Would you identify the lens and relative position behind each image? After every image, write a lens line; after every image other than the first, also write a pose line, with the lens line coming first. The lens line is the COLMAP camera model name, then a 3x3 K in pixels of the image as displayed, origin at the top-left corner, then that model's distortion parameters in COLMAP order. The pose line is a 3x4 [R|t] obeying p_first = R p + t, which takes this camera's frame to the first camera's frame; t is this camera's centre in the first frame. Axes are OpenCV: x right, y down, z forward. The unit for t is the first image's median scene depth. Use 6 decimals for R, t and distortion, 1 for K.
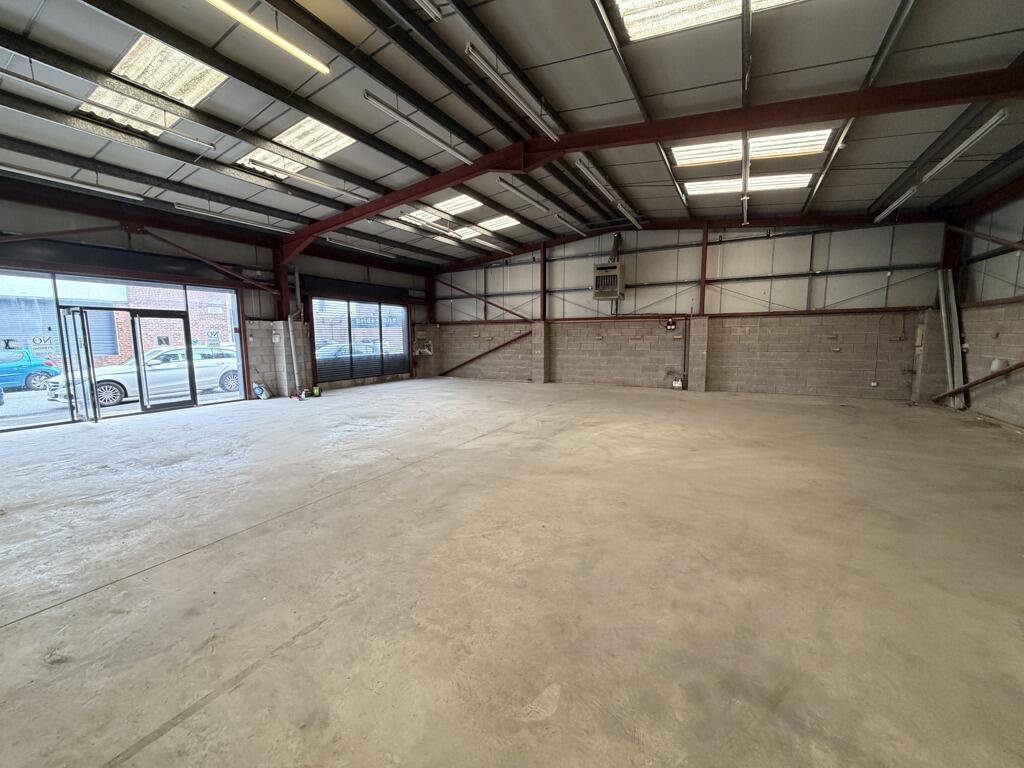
lens RADIAL K [[406.6, 0, 508.8], [0, 406.6, 383.0], [0, 0, 1]] dist [0.000257, 0.000127]
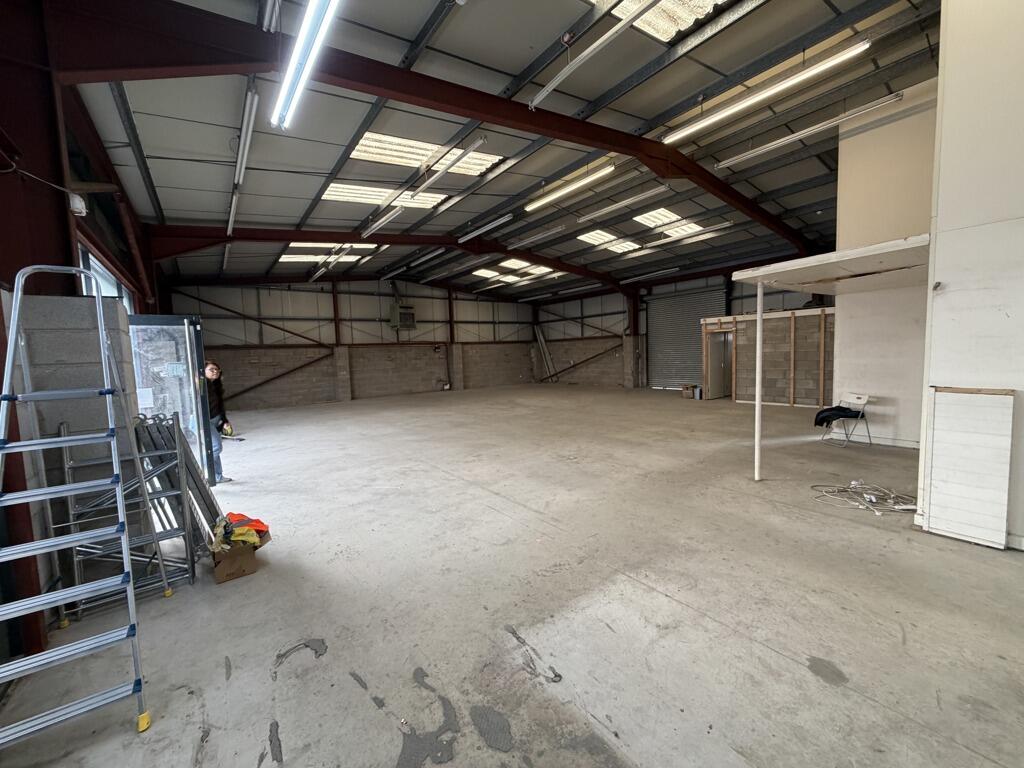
lens RADIAL K [[408.2, 0, 508.8], [0, 408.2, 383.3], [0, 0, 1]] dist [-0.000137, 0.000040]
pose [[0.403507, -0.074407, 0.911946, -1.206150], [0.137521, 0.990298, 0.019951, -0.014437], [-0.904583, 0.117362, 0.409824, 0.216887]]
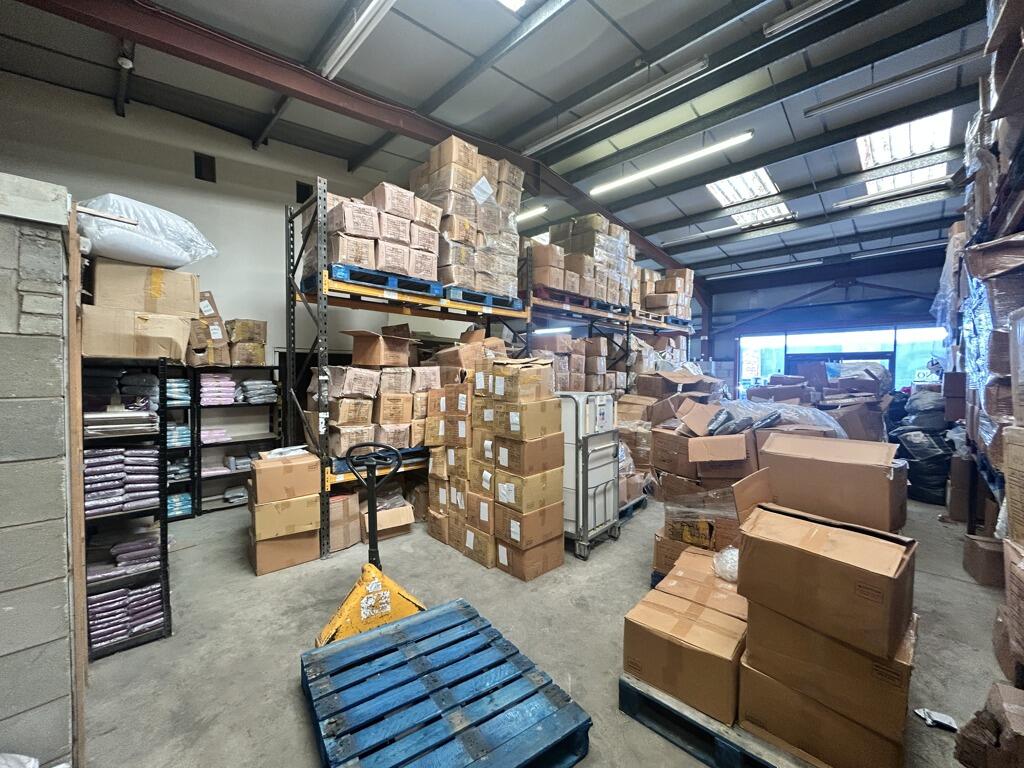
lens RADIAL K [[410.5, 0, 512.0], [0, 410.5, 384.0], [0, 0, 1]] dist [0.003395, 0.000185]
pose [[-0.255006, 0.028346, -0.966524, 0.429527], [-0.115156, 0.991566, 0.059463, -0.056366], [0.960058, 0.126464, -0.249591, 0.406716]]
